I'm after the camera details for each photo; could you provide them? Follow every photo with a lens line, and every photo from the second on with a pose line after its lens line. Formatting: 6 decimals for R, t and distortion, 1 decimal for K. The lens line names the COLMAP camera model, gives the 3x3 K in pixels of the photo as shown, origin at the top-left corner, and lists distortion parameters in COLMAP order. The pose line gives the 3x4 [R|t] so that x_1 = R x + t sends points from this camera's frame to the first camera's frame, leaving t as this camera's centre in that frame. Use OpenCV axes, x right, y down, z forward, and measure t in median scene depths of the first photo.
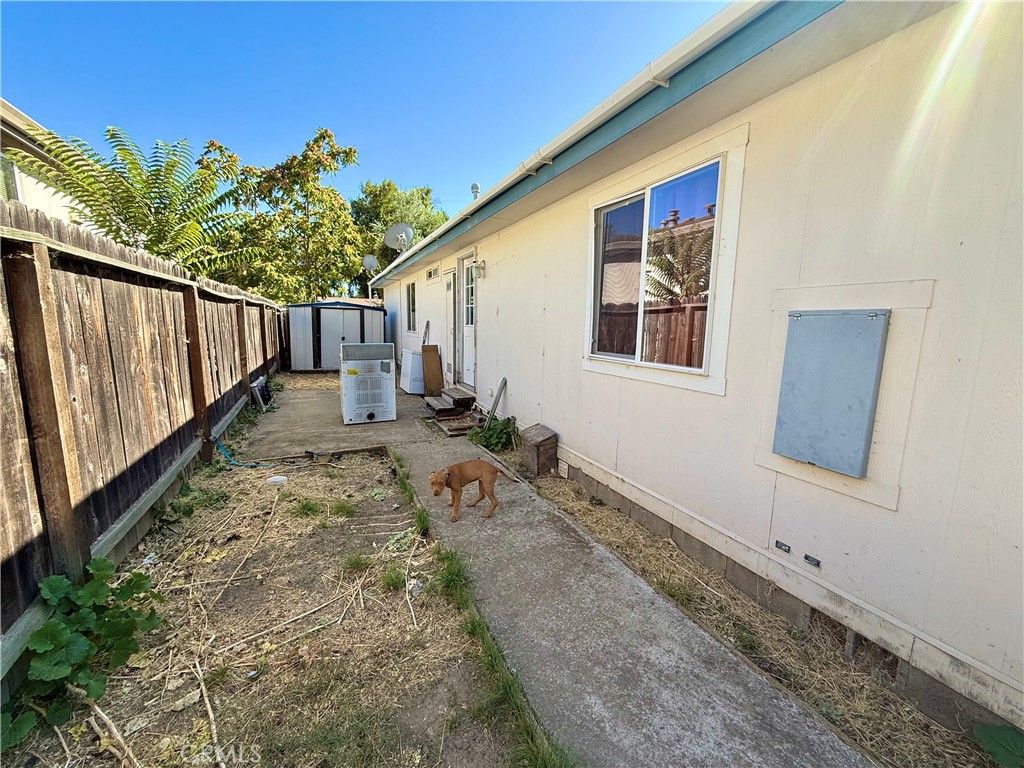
lens RADIAL K [[407.9, 0, 512.1], [0, 407.9, 383.7], [0, 0, 1]] dist [0.000159, 0.000056]
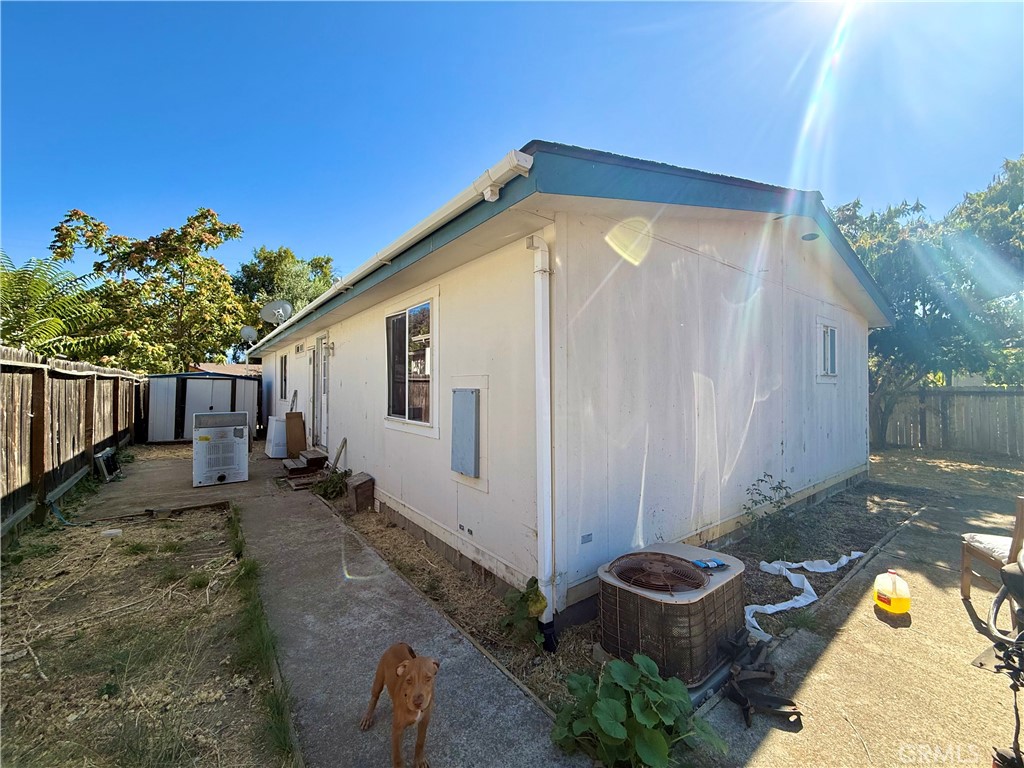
lens RADIAL K [[407.9, 0, 511.6], [0, 407.9, 383.4], [0, 0, 1]] dist [0.000159, 0.000056]
pose [[0.976199, -0.012384, 0.216523, 0.259833], [0.045716, 0.987686, -0.149619, 0.038772], [-0.212004, 0.155956, 0.964744, -0.384846]]
